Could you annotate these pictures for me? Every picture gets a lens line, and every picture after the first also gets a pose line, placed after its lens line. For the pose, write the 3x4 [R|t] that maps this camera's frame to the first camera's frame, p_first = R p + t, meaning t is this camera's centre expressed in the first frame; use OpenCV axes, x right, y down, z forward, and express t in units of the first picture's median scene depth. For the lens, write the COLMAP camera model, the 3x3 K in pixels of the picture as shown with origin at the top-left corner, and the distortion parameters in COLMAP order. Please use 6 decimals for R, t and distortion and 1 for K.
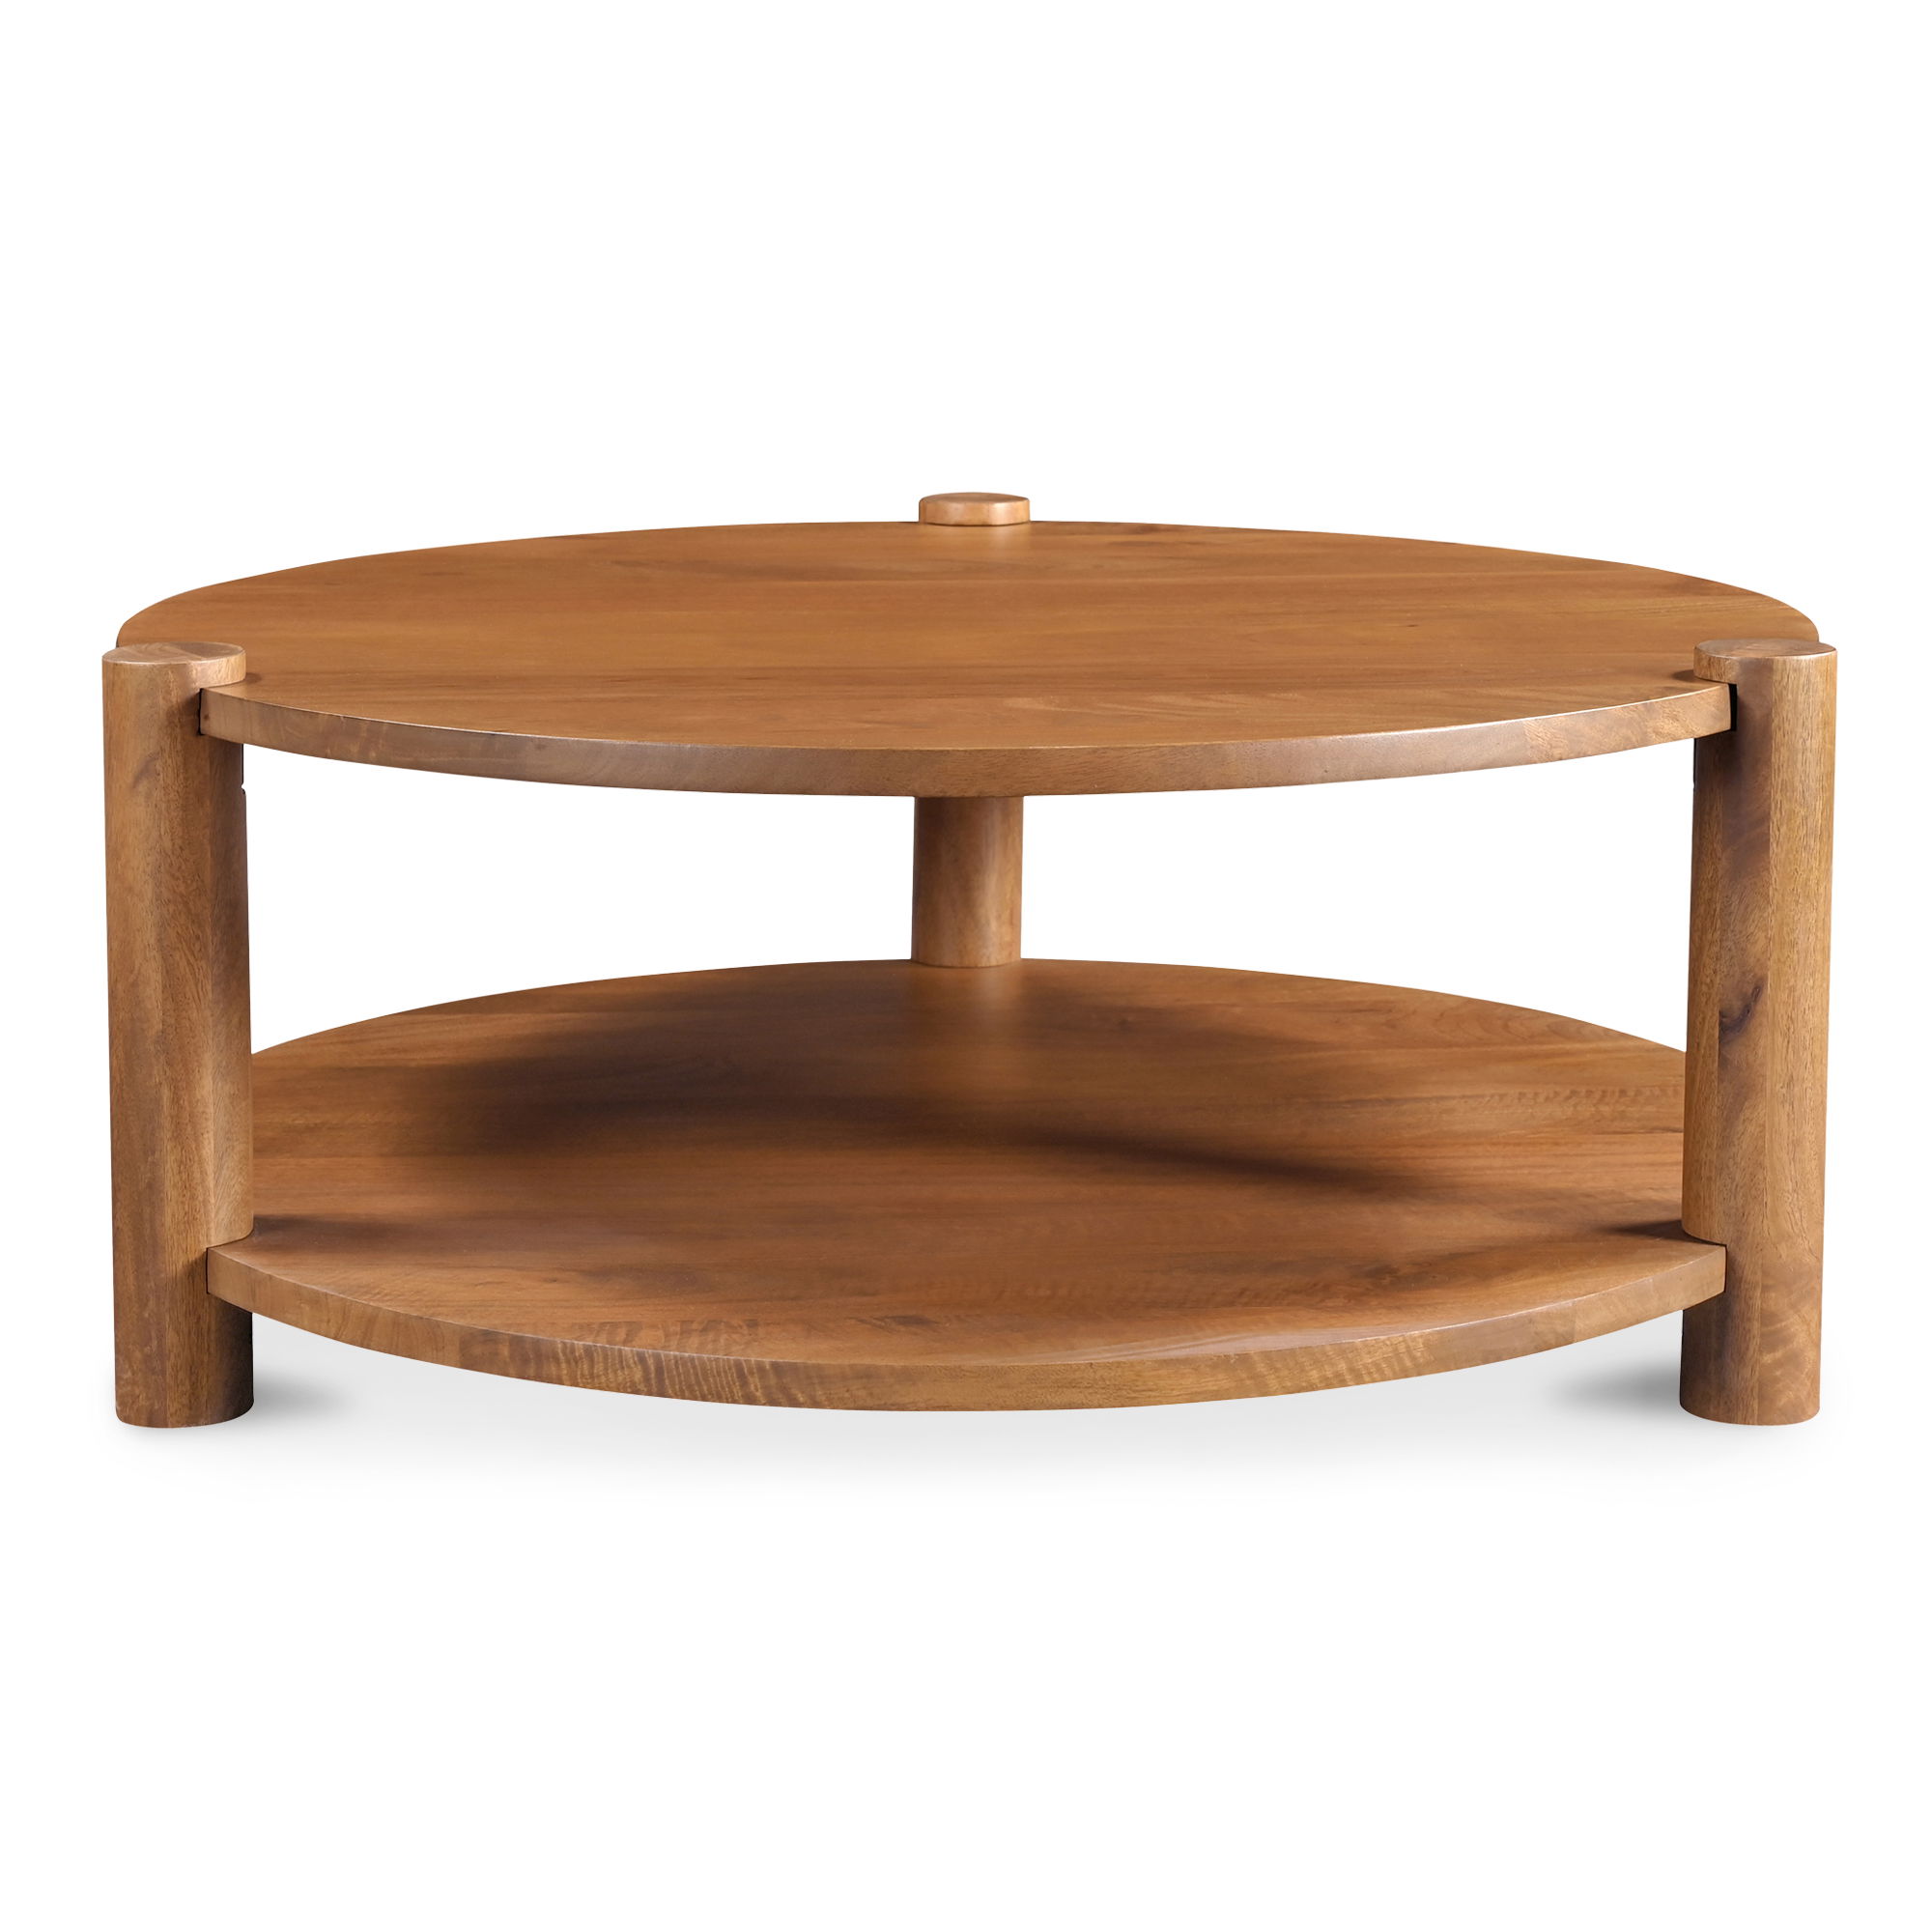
lens RADIAL K [[5931.3, 0, 966.2], [0, 5931.3, 965.2], [0, 0, 1]] dist [-0.034596, 0.000000]
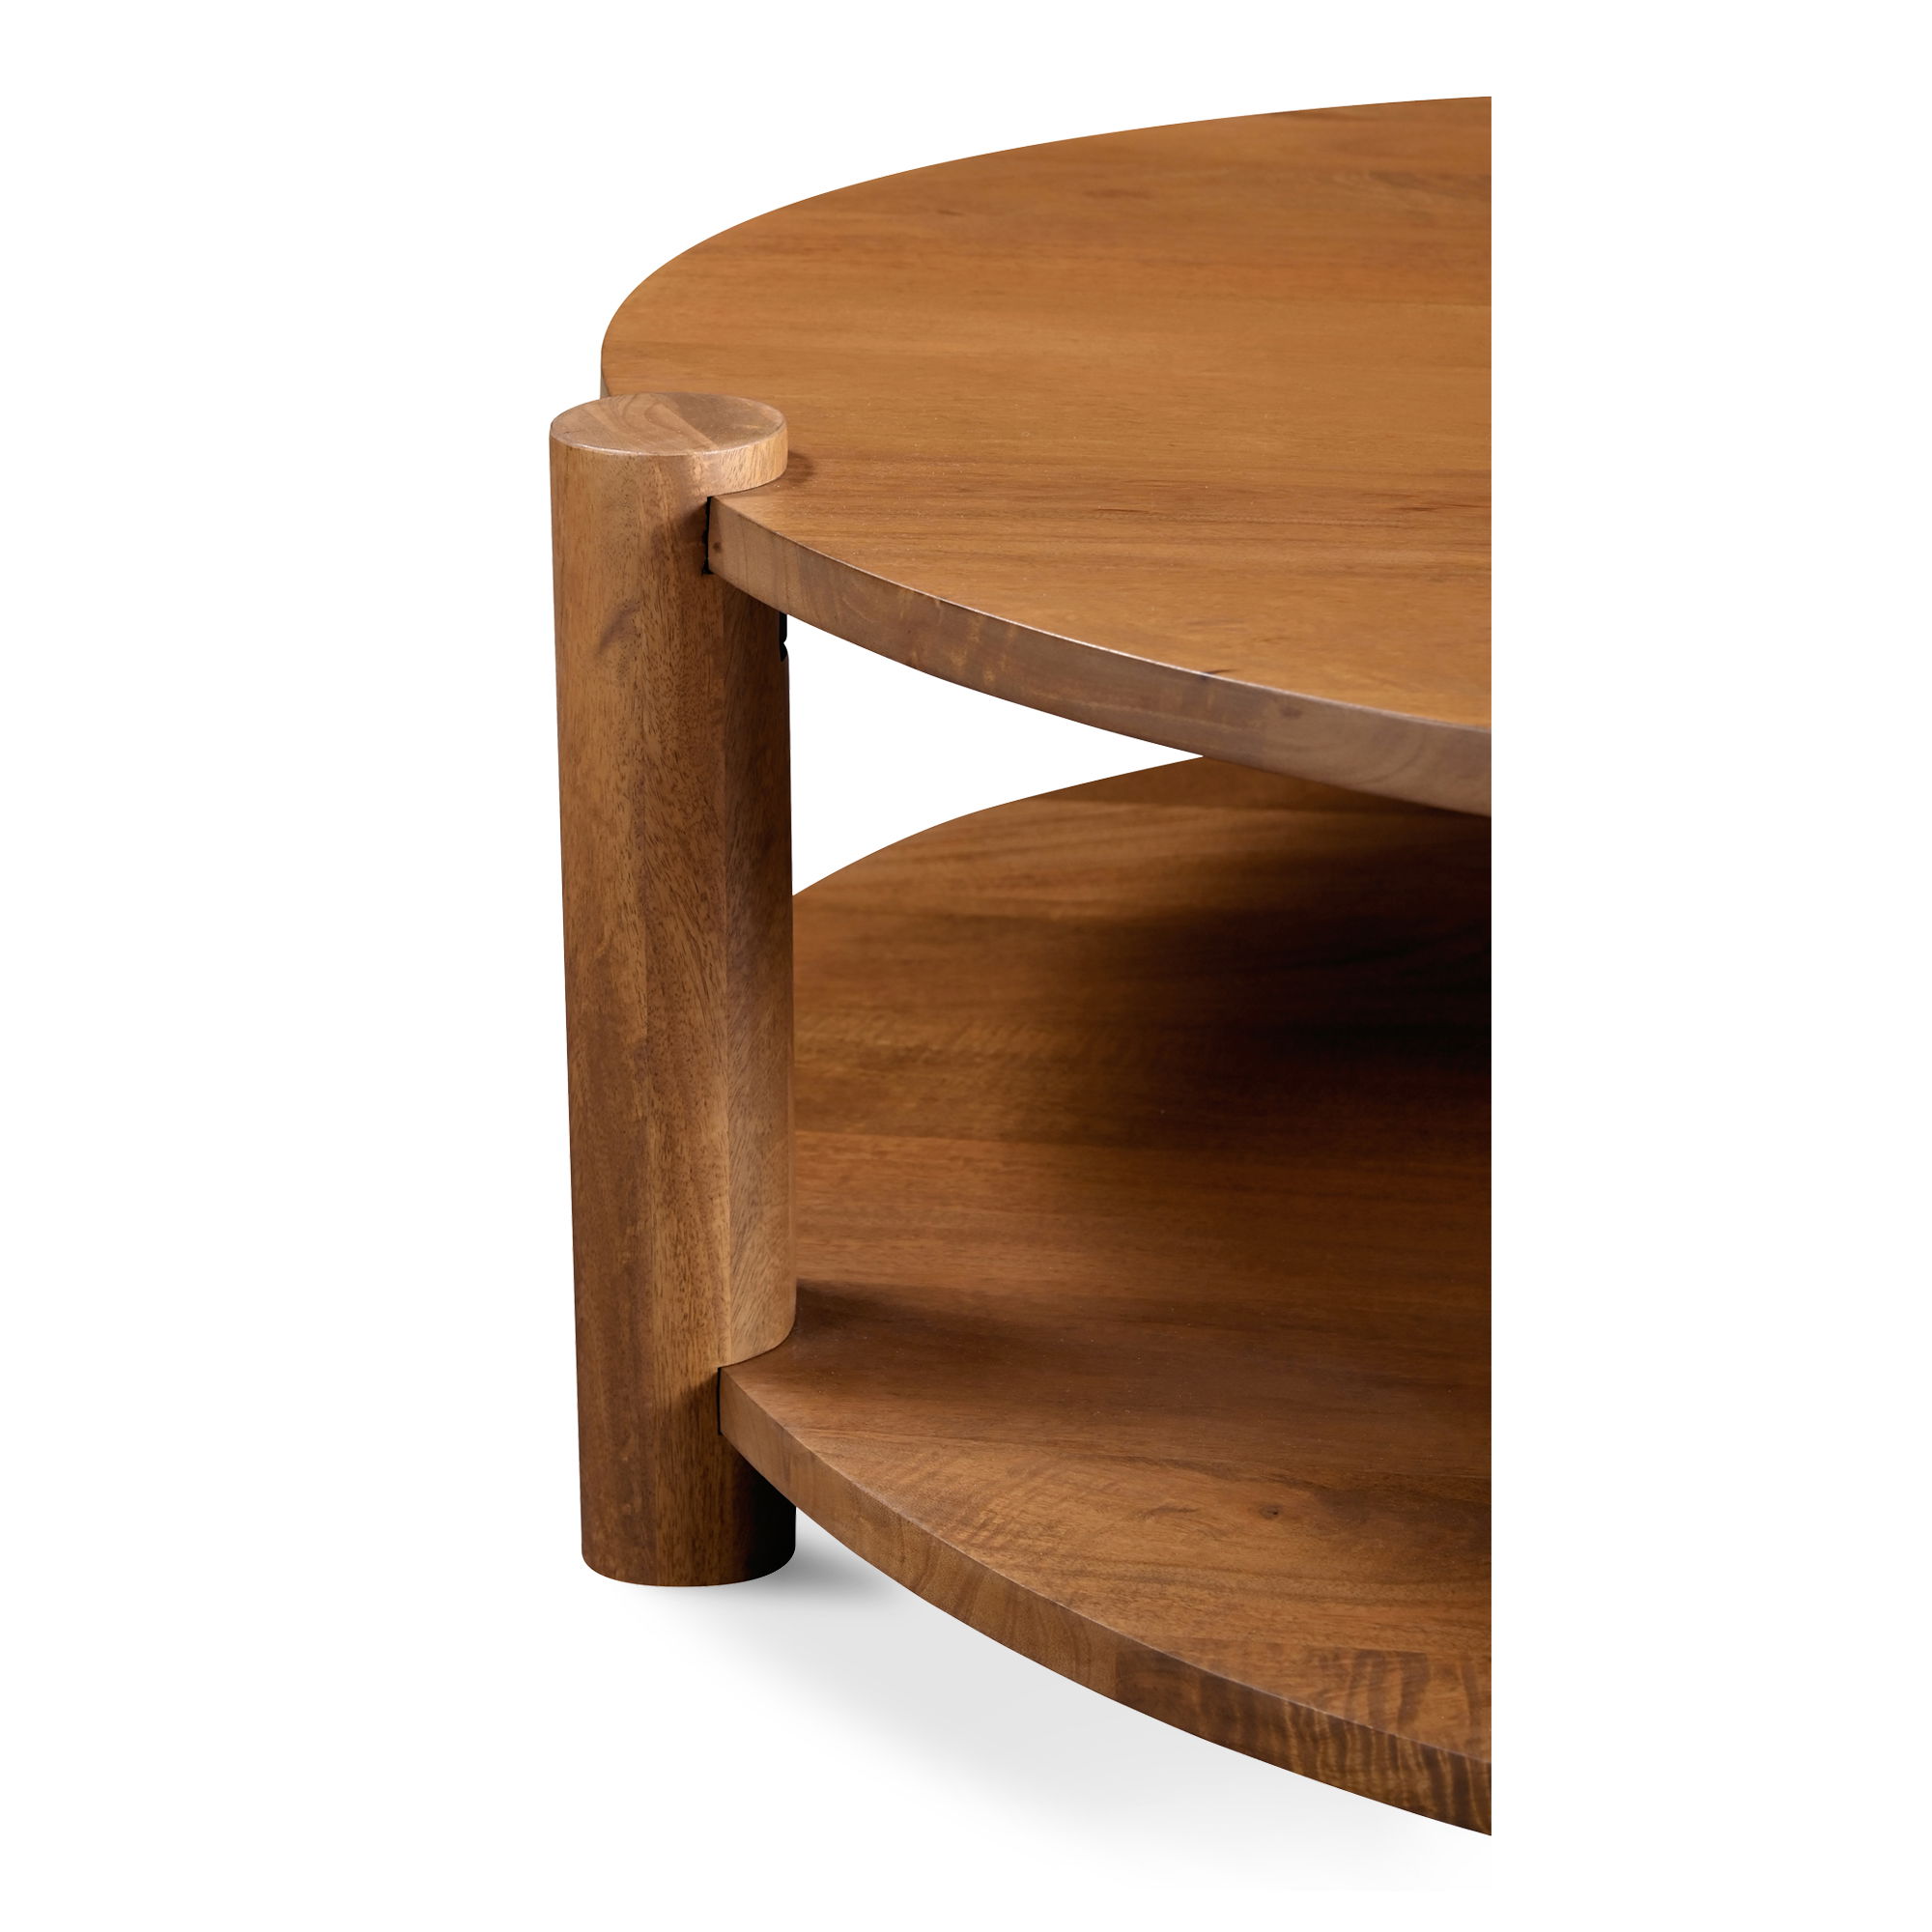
lens RADIAL K [[4459.1, 0, 965.8], [0, 4459.1, 966.9], [0, 0, 1]] dist [-0.022639, 0.000000]
pose [[0.992925, 0.040561, -0.111598, -0.051246], [-0.017839, 0.980138, 0.197515, -0.088612], [0.117393, -0.194126, 0.973927, 0.553584]]
